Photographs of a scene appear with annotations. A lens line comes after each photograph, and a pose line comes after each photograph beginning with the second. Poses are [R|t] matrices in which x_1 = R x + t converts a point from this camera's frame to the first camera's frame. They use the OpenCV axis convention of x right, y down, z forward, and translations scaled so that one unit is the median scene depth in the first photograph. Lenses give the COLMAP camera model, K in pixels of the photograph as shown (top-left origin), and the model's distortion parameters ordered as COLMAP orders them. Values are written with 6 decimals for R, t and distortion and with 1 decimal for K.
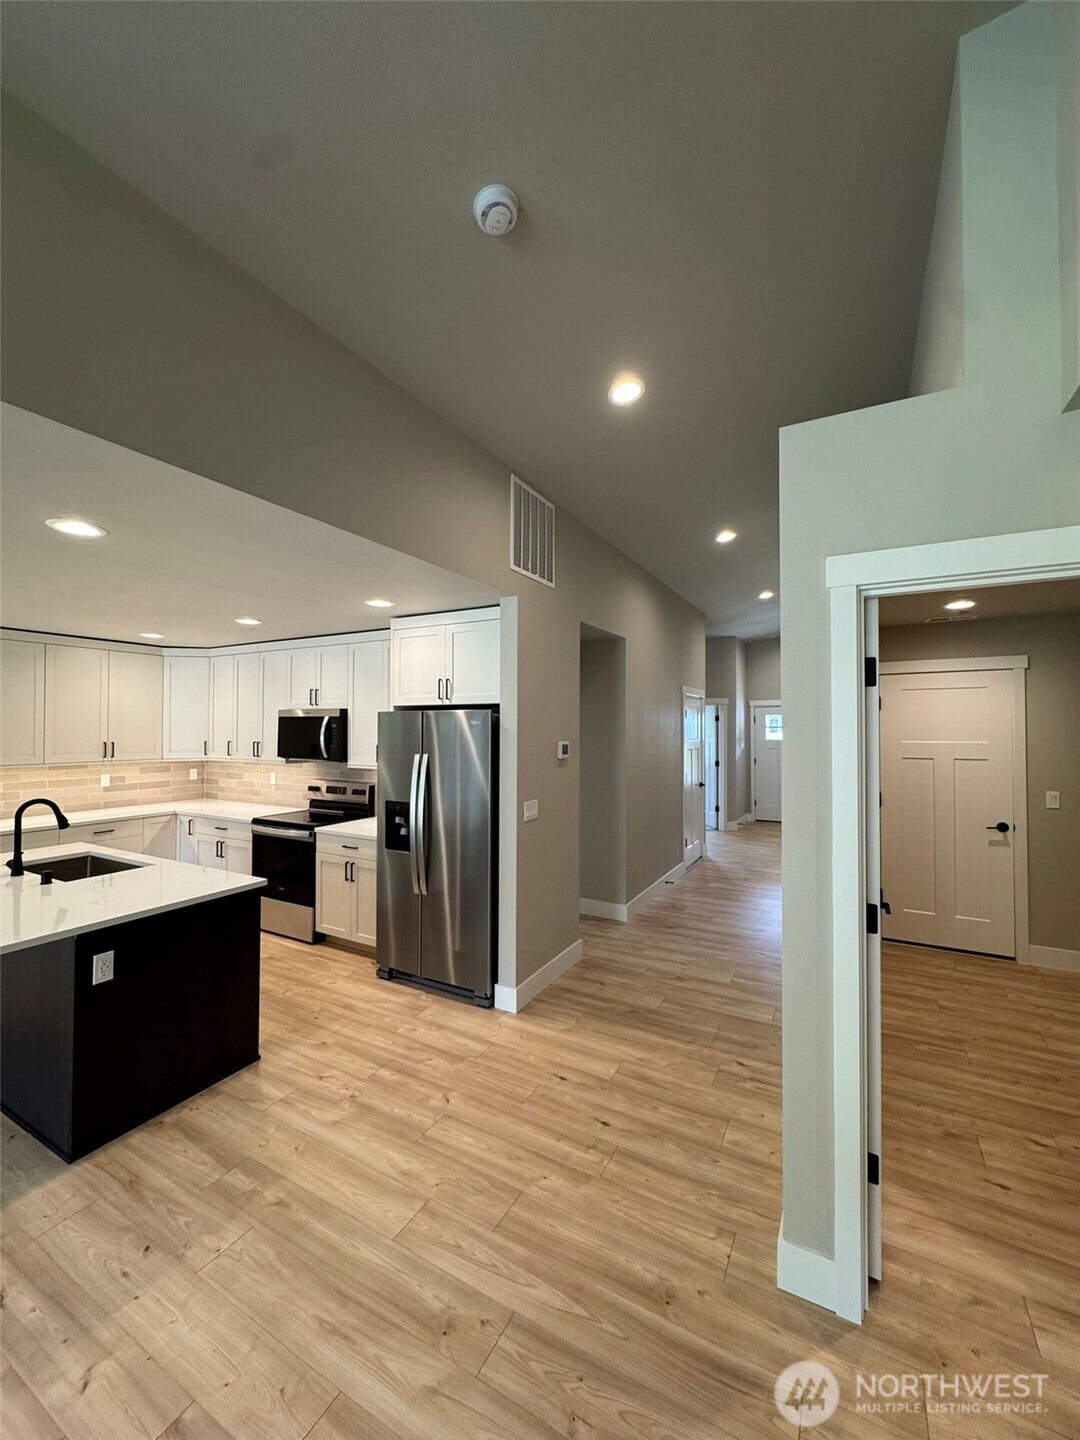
lens RADIAL K [[574.4, 0, 539.9], [0, 574.4, 717.2], [0, 0, 1]] dist [-0.003128, 0.000162]
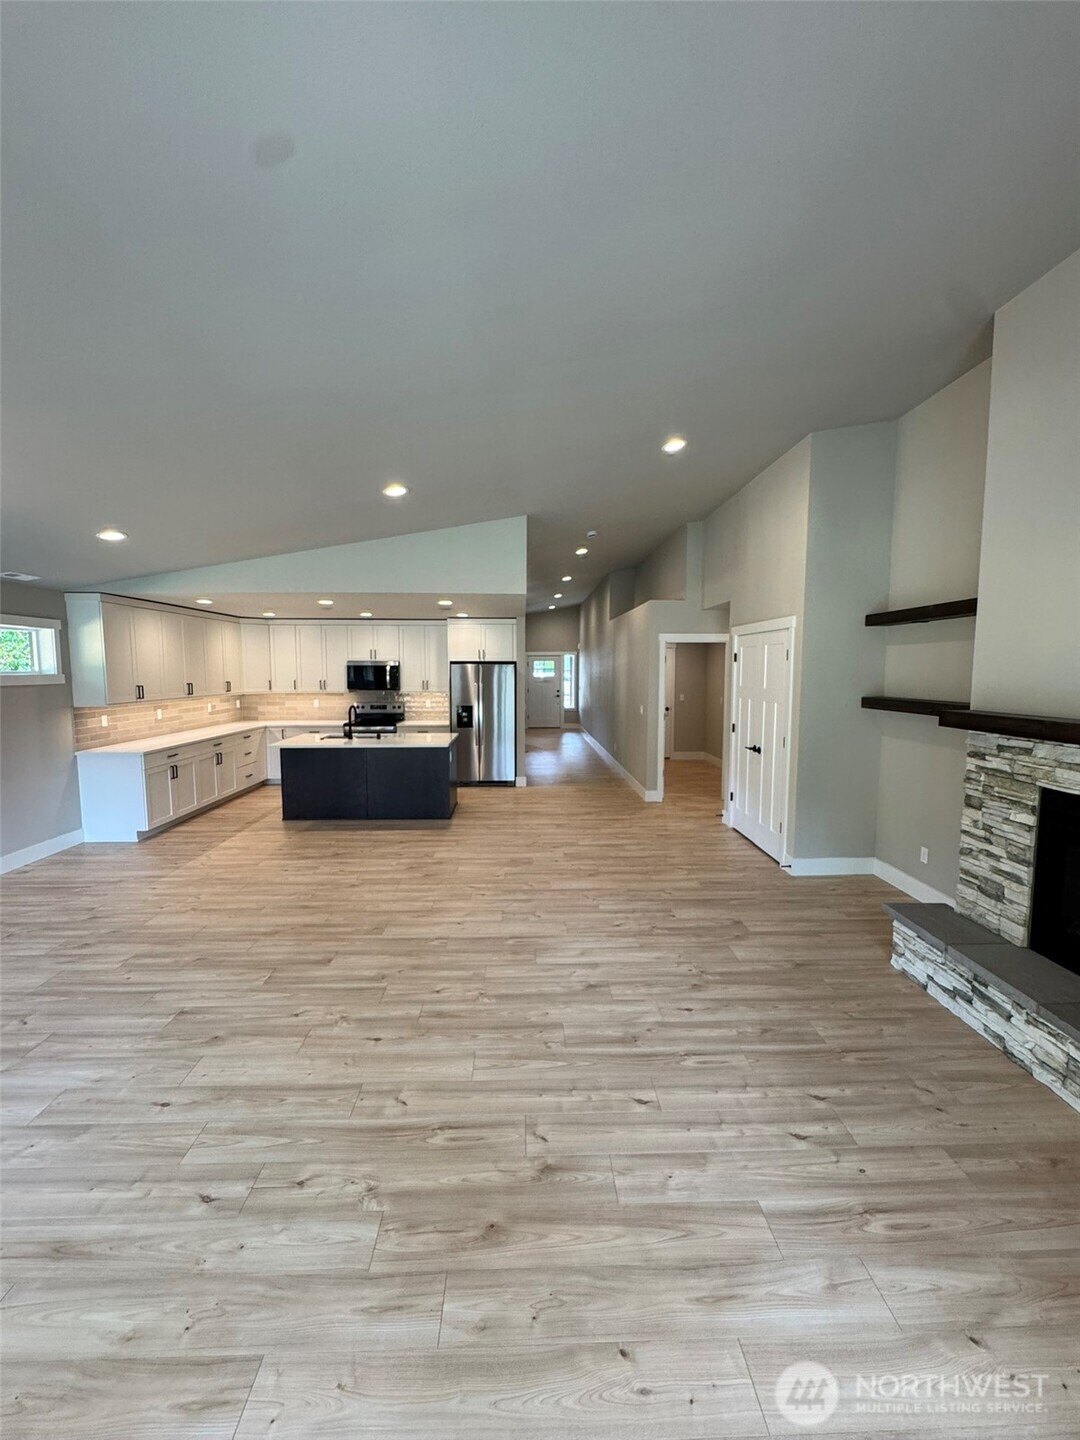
lens RADIAL K [[574.4, 0, 542.0], [0, 574.4, 720.8], [0, 0, 1]] dist [-0.003128, 0.000162]
pose [[0.857019, -0.048787, 0.512969, -1.062328], [-0.009131, 0.993914, 0.109783, -0.036625], [-0.515203, -0.098770, 0.851358, -0.968417]]
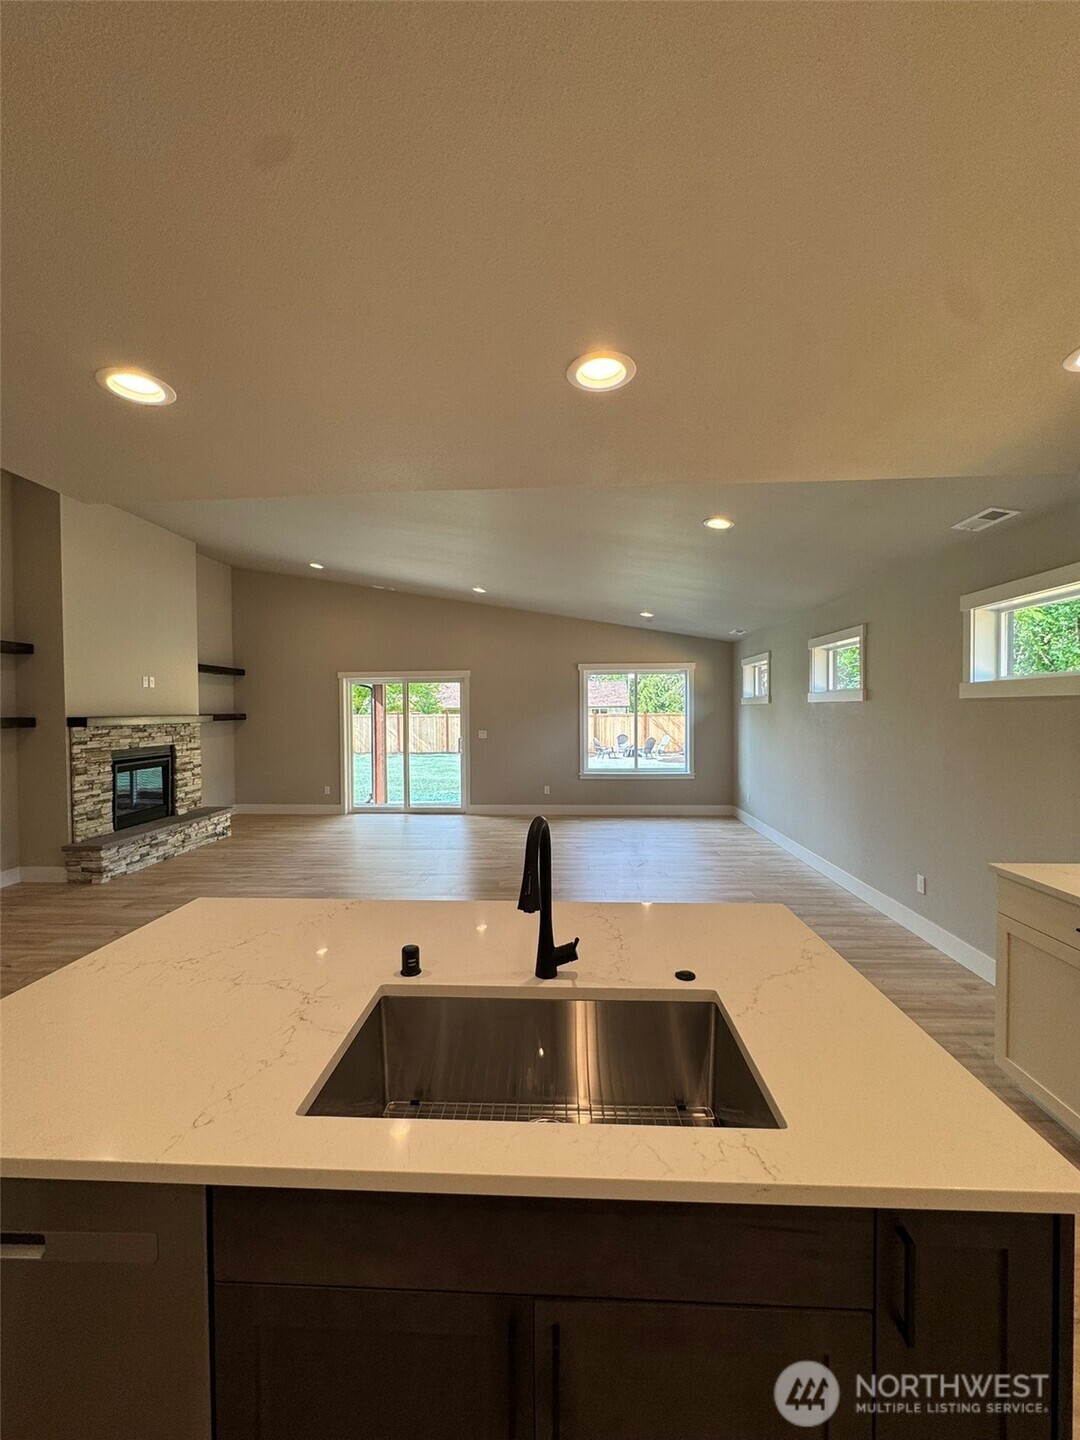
lens RADIAL K [[574.4, 0, 545.6], [0, 574.4, 721.7], [0, 0, 1]] dist [-0.003128, 0.000162]
pose [[-0.896669, 0.013573, -0.442493, -0.535873], [0.014833, 0.999890, 0.000612, 0.055923], [0.442453, -0.006015, -0.896772, 1.059274]]
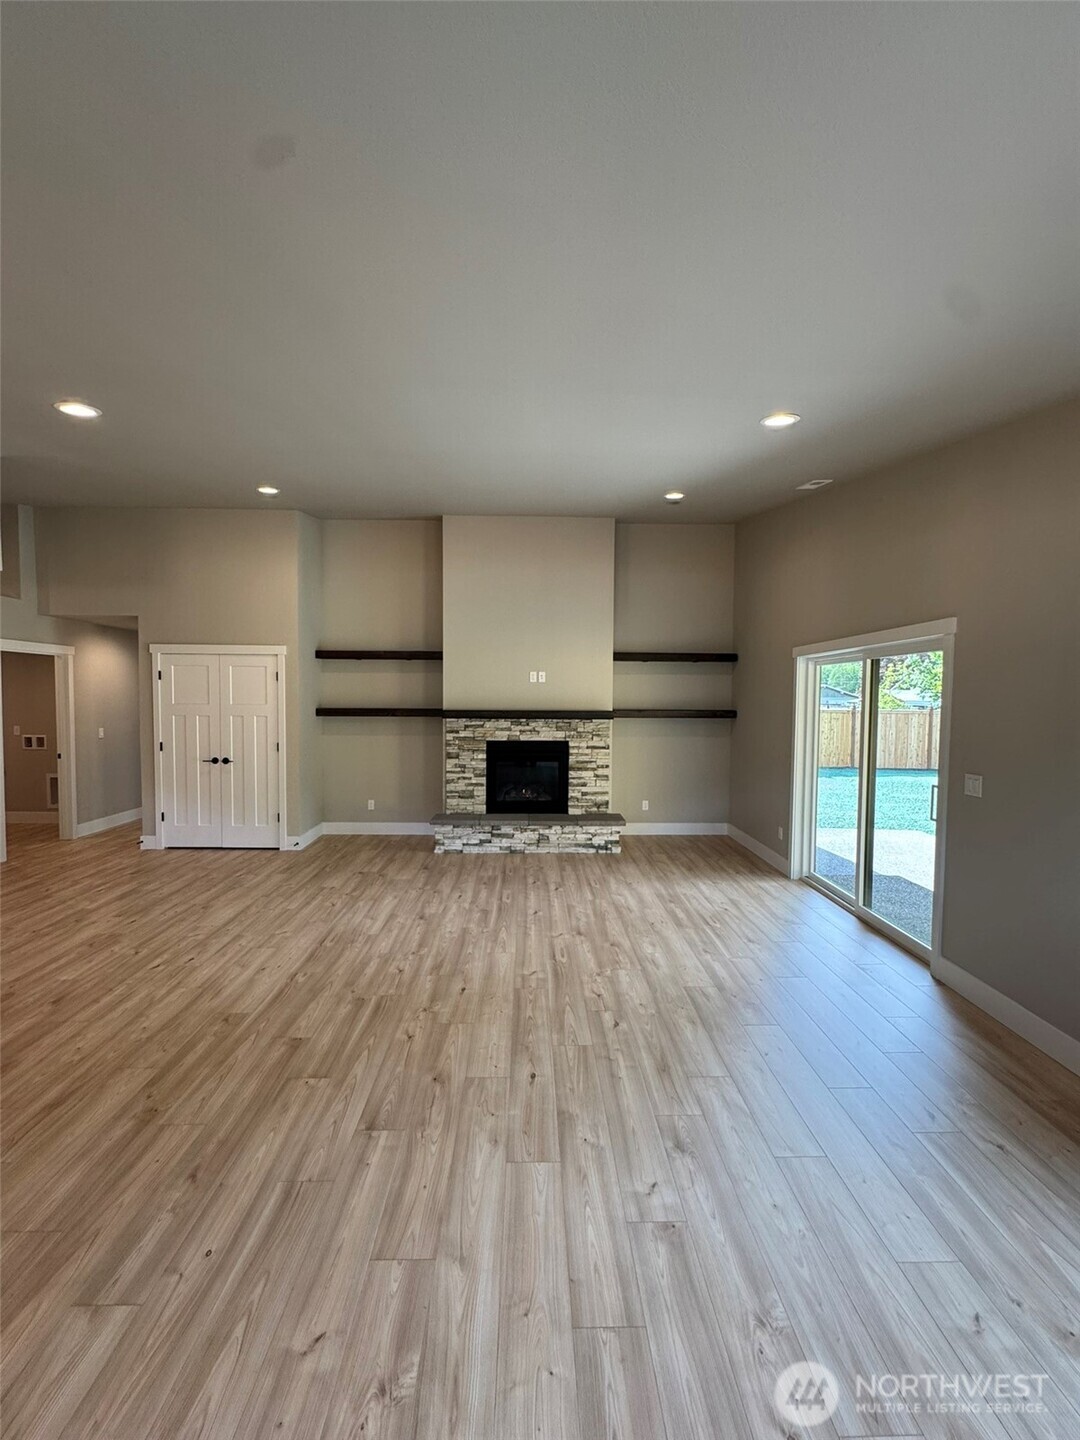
lens RADIAL K [[574.4, 0, 533.6], [0, 574.4, 721.9], [0, 0, 1]] dist [-0.003128, 0.000162]
pose [[-0.498955, -0.042930, 0.865564, -1.632334], [-0.027317, 0.999055, 0.033804, 0.003669], [-0.866197, -0.006778, -0.499657, -0.015406]]
